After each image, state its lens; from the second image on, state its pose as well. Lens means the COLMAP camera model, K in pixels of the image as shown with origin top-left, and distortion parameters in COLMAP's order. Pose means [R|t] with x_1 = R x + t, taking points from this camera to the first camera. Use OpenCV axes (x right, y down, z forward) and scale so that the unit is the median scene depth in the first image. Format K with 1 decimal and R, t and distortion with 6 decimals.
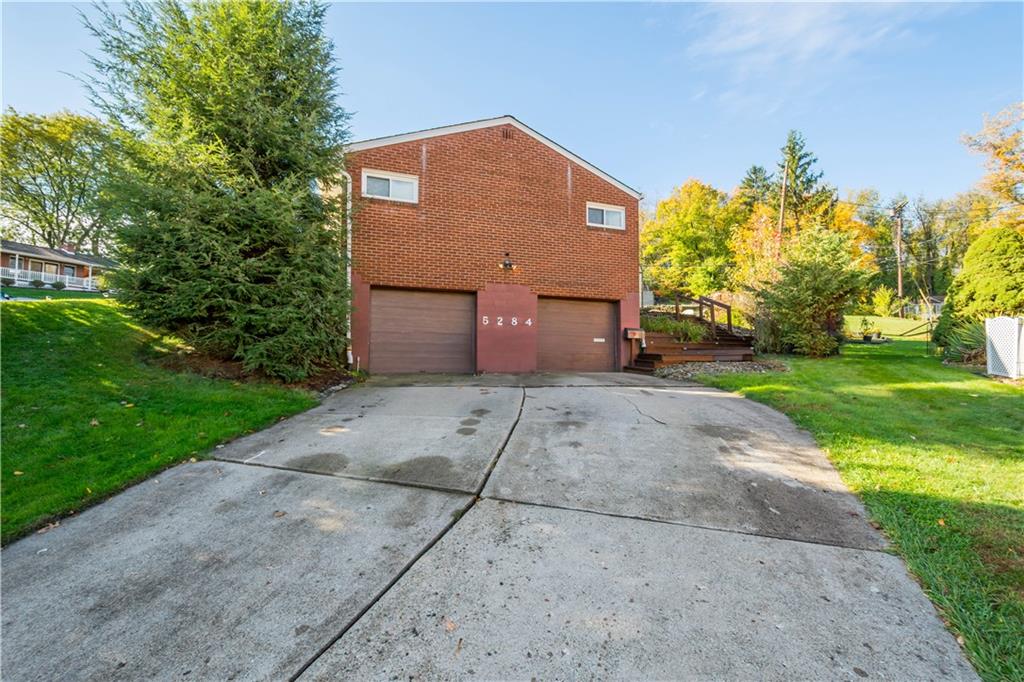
lens RADIAL K [[455.2, 0, 516.0], [0, 455.2, 348.5], [0, 0, 1]] dist [-0.000570, 0.000201]
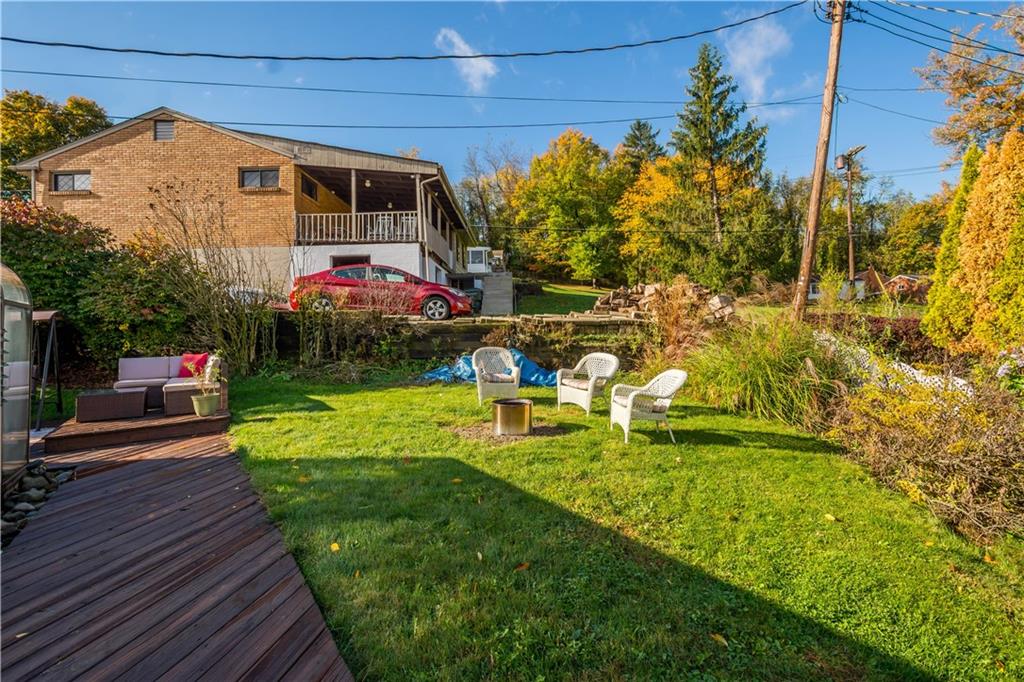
lens RADIAL K [[455.2, 0, 511.9], [0, 455.2, 333.8], [0, 0, 1]] dist [-0.000570, 0.000201]
pose [[0.970931, -0.023403, 0.238213, 0.078213], [0.015838, 0.999309, 0.033621, -0.032834], [-0.238835, -0.028870, 0.970631, 0.213097]]
